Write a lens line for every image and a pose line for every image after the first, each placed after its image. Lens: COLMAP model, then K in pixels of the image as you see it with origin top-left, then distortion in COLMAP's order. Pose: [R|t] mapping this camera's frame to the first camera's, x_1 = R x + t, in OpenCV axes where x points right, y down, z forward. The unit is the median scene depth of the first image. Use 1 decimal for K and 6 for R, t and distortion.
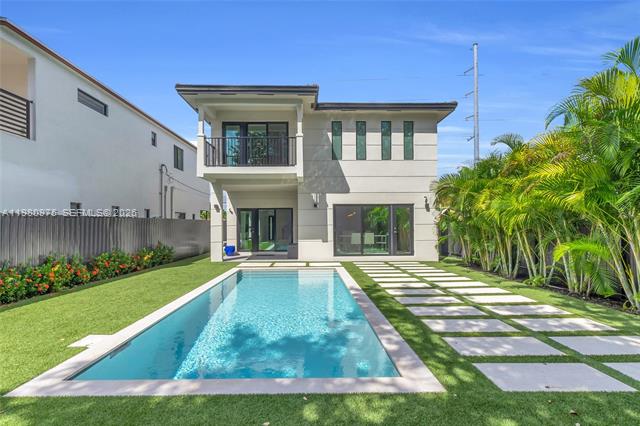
lens RADIAL K [[317.2, 0, 316.5], [0, 317.2, 223.1], [0, 0, 1]] dist [-0.004370, -0.000406]
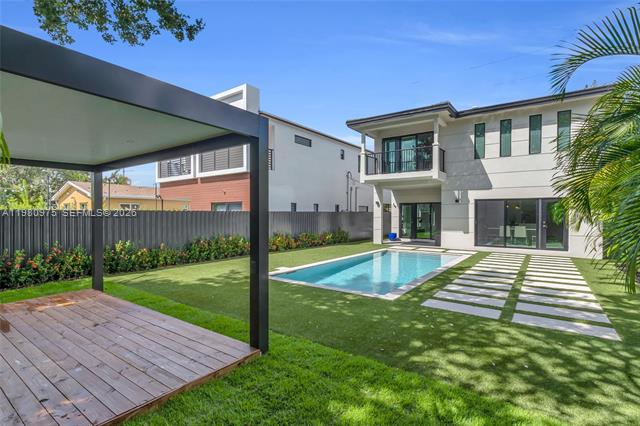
lens RADIAL K [[317.2, 0, 316.5], [0, 317.2, 223.1], [0, 0, 1]] dist [-0.004370, -0.000406]
pose [[0.799238, 0.025618, -0.600468, 0.278835], [-0.003969, 0.999294, 0.037350, -0.015834], [0.601001, -0.027469, 0.798776, -0.224767]]
